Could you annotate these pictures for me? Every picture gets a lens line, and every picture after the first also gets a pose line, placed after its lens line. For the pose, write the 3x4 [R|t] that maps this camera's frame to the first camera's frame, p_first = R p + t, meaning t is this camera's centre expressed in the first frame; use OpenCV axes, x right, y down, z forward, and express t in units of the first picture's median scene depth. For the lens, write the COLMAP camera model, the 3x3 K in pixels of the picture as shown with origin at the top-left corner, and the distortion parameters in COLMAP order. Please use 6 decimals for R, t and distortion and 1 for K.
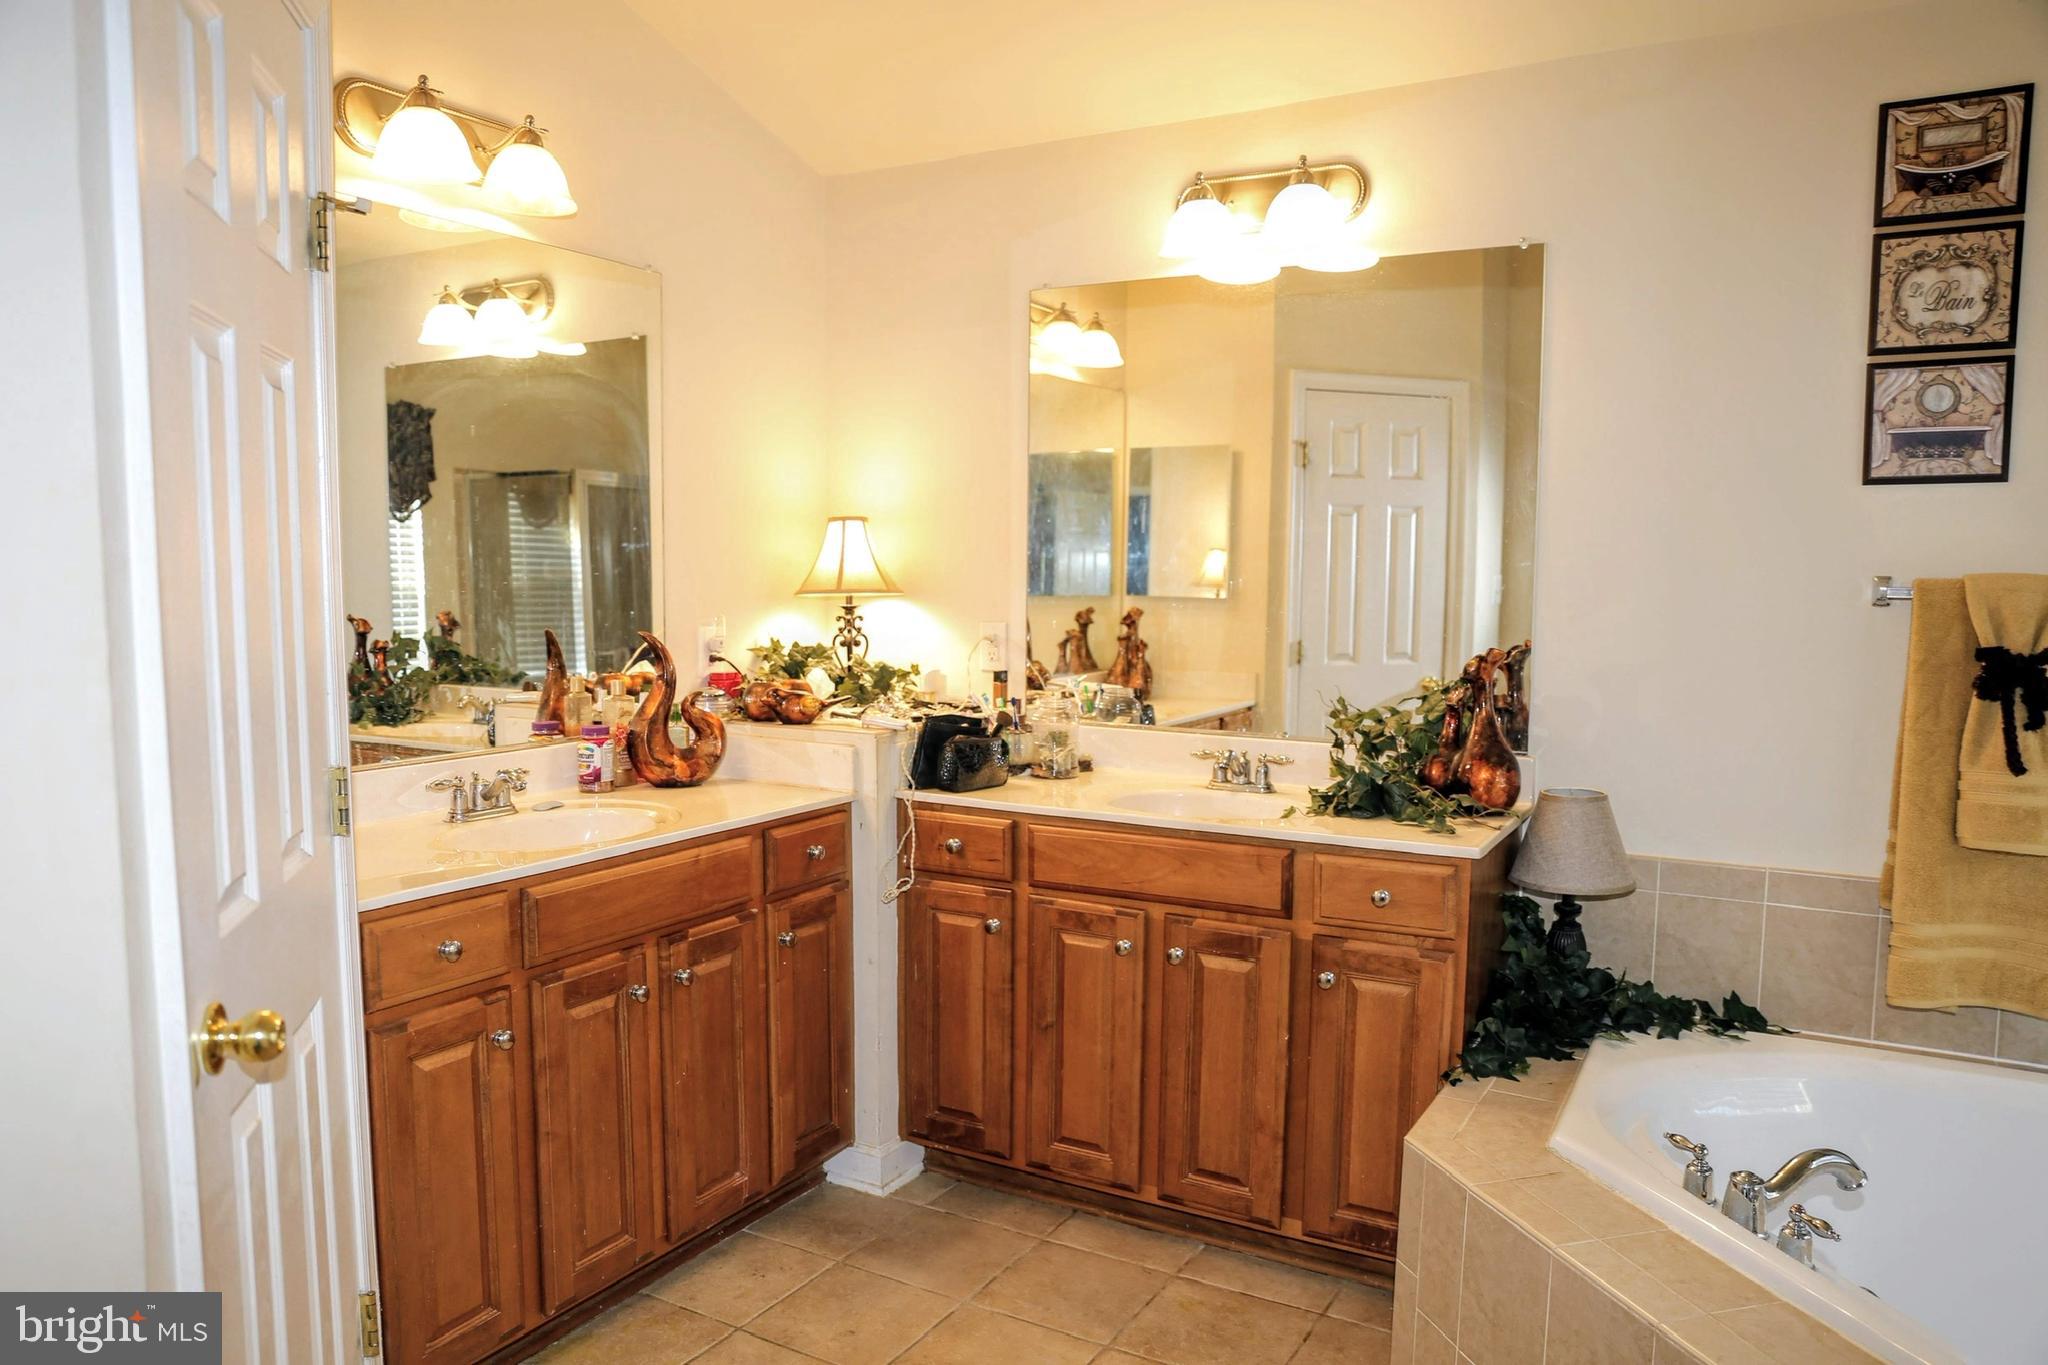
lens RADIAL K [[1421.4, 0, 1024.0], [0, 1421.4, 682.5], [0, 0, 1]] dist [-0.103064, 0.084380]
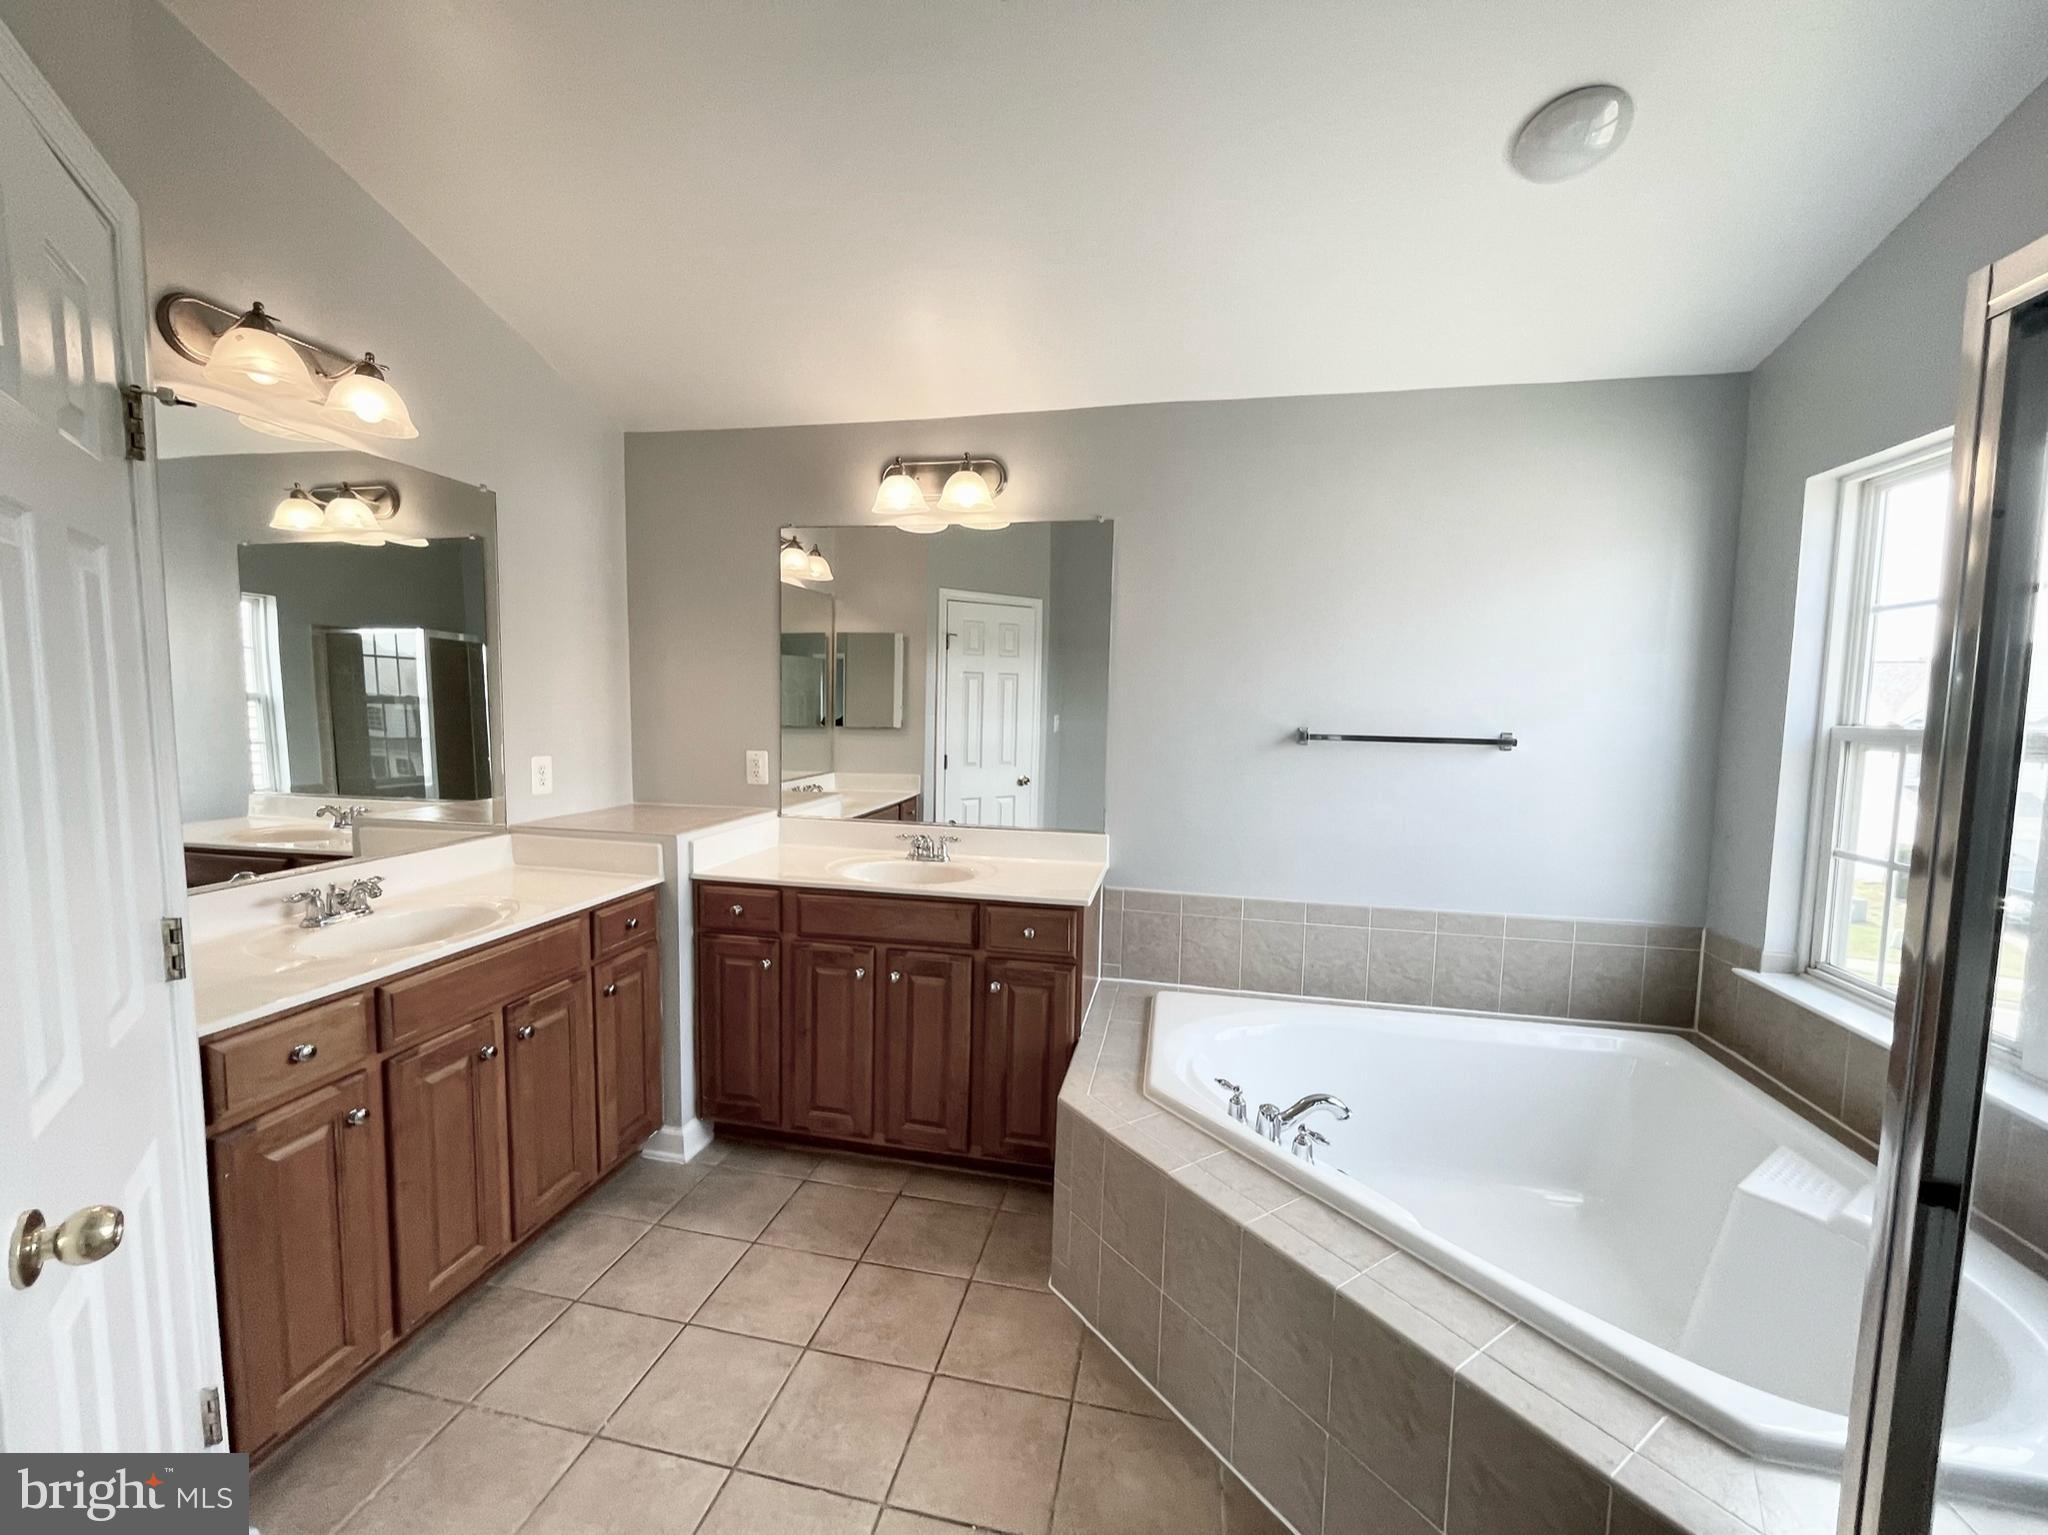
lens RADIAL K [[826.8, 0, 1008.8], [0, 826.8, 769.2], [0, 0, 1]] dist [-0.000921, 0.000004]
pose [[0.953012, -0.013693, 0.302623, -0.040890], [0.011130, 0.999886, 0.010192, -0.037970], [-0.302728, -0.006345, 0.953056, 0.124739]]
